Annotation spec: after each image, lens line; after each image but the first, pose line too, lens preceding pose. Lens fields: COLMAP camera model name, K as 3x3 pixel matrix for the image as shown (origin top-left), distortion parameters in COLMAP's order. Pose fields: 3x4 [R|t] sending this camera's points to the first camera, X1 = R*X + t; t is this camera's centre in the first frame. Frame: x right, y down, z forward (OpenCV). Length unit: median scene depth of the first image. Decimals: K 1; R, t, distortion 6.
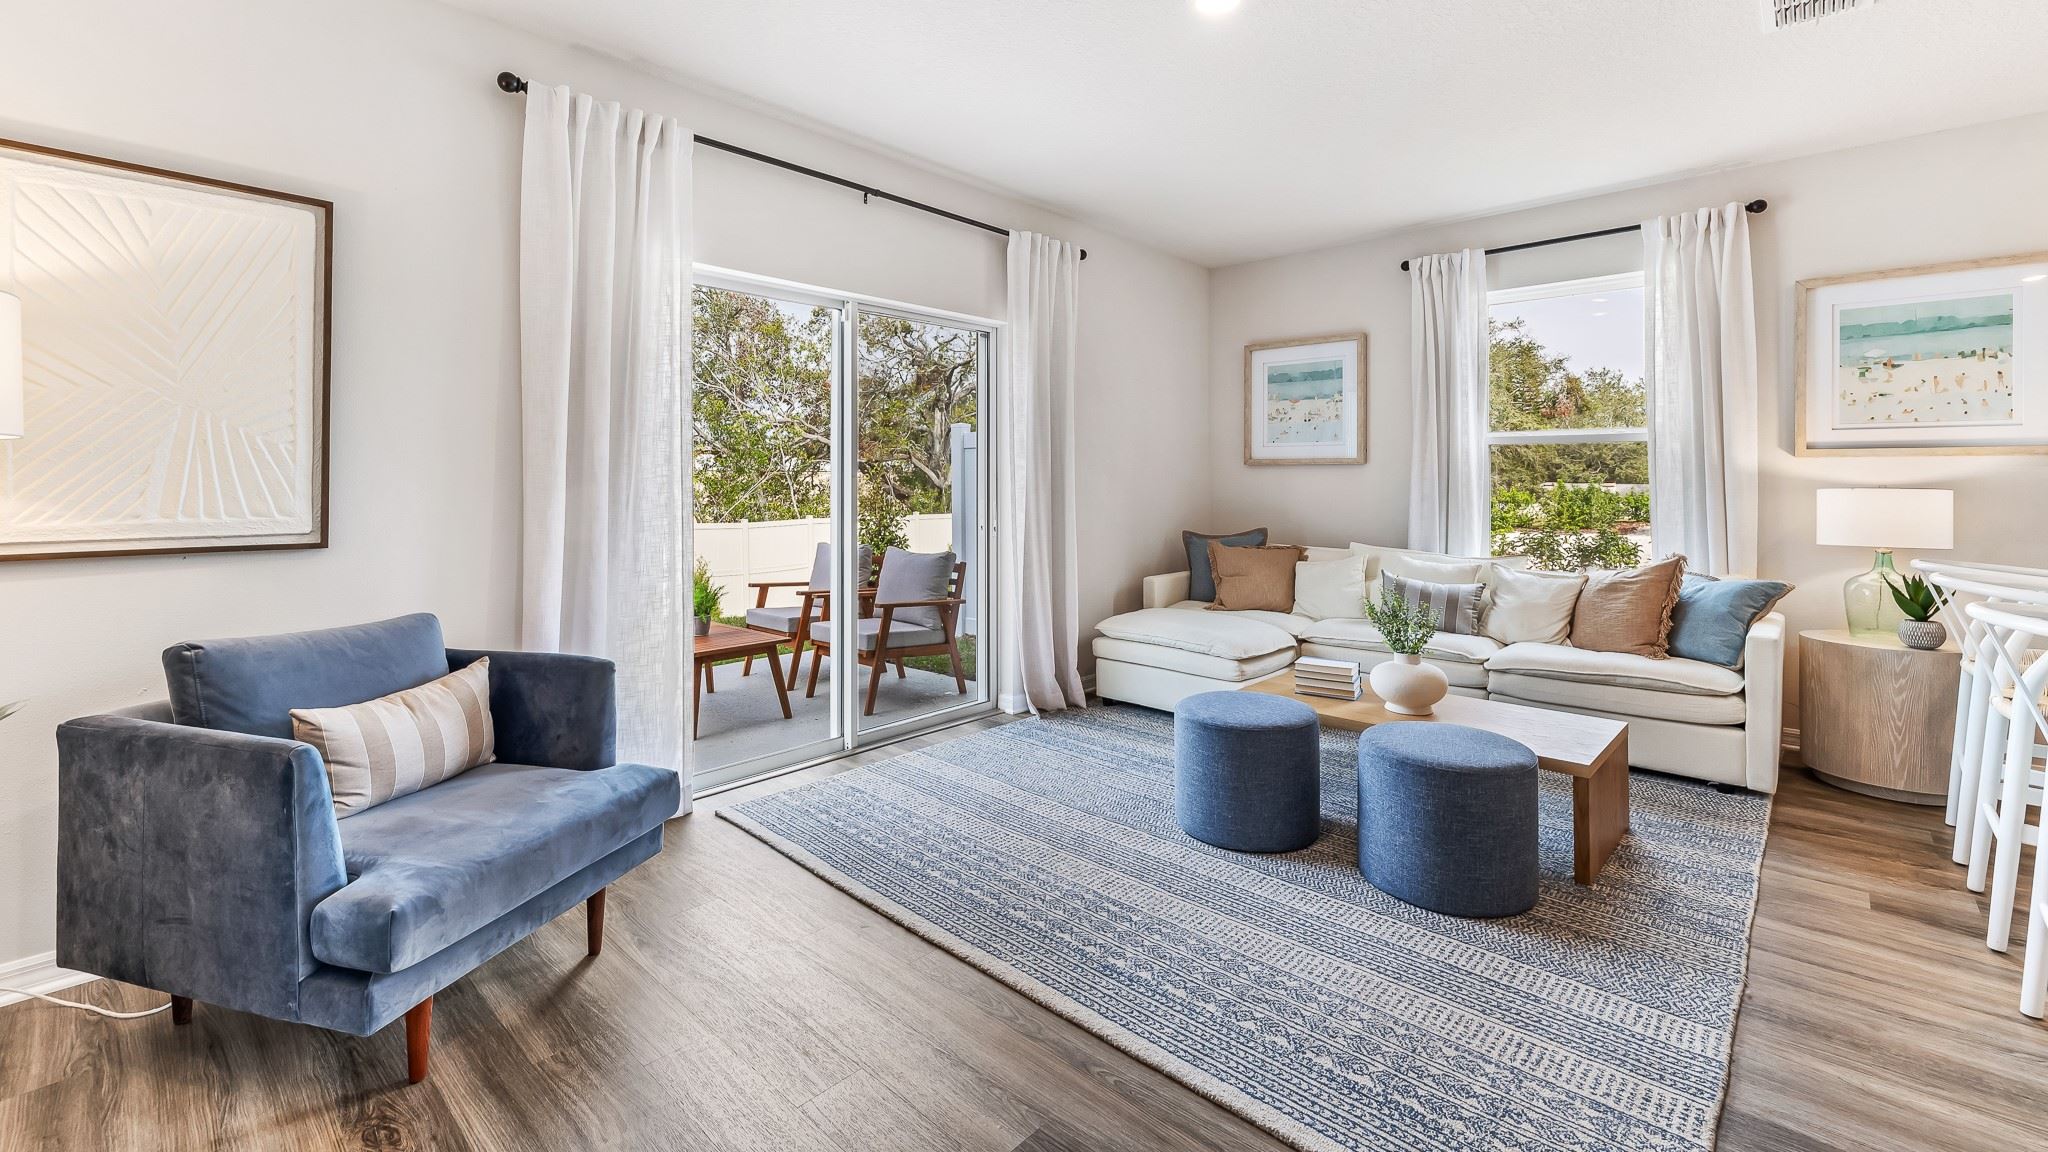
lens RADIAL K [[865.7, 0, 1026.4], [0, 865.7, 476.5], [0, 0, 1]] dist [0.001507, 0.000363]
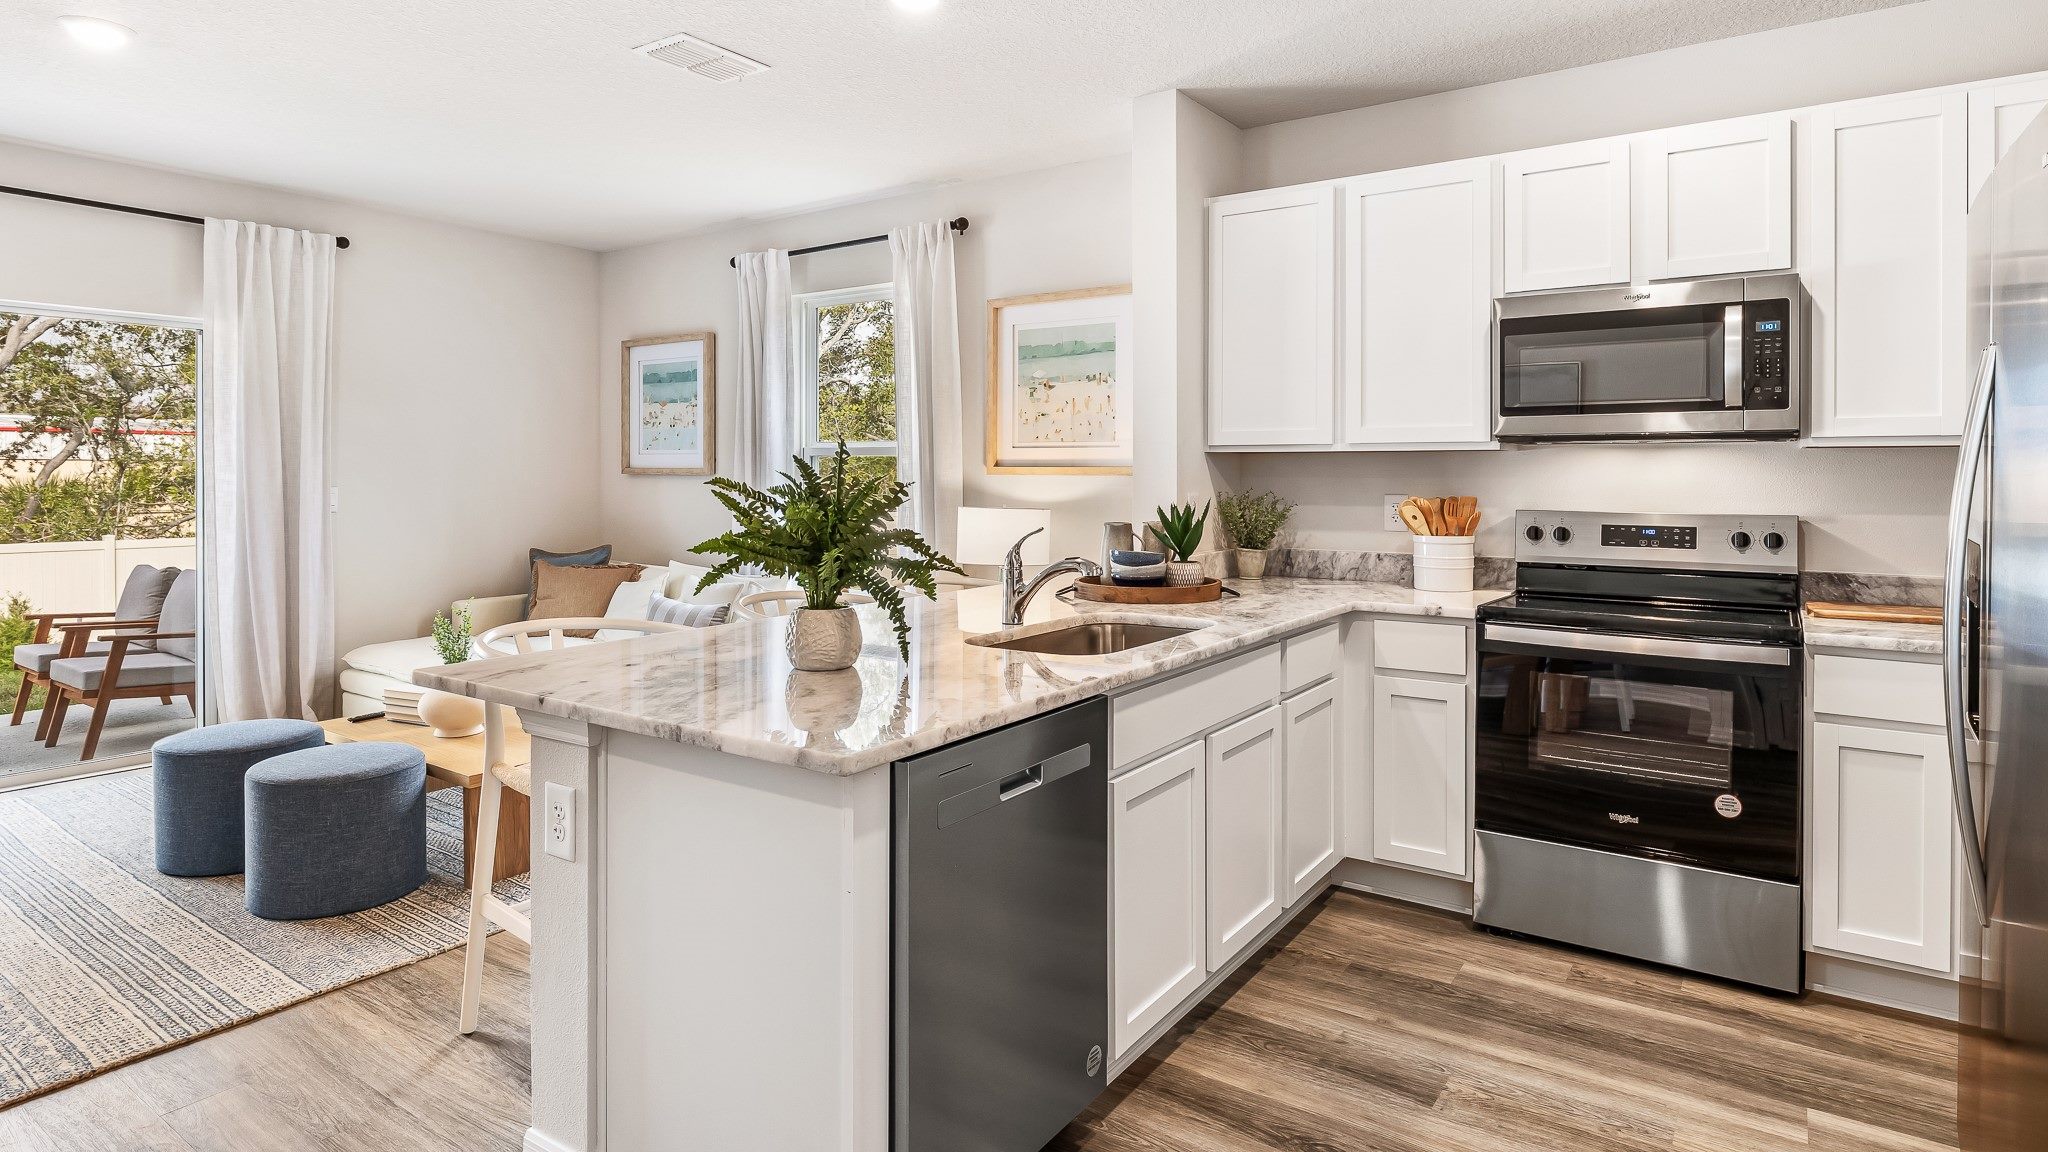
lens RADIAL K [[1101.8, 0, 1026.2], [0, 1101.8, 481.8], [0, 0, 1]] dist [-0.012922, 0.002057]
pose [[0.989030, -0.001286, 0.147706, 0.500640], [-0.000560, 0.999922, 0.012456, -0.019797], [-0.147711, -0.012402, 0.988953, -0.190149]]
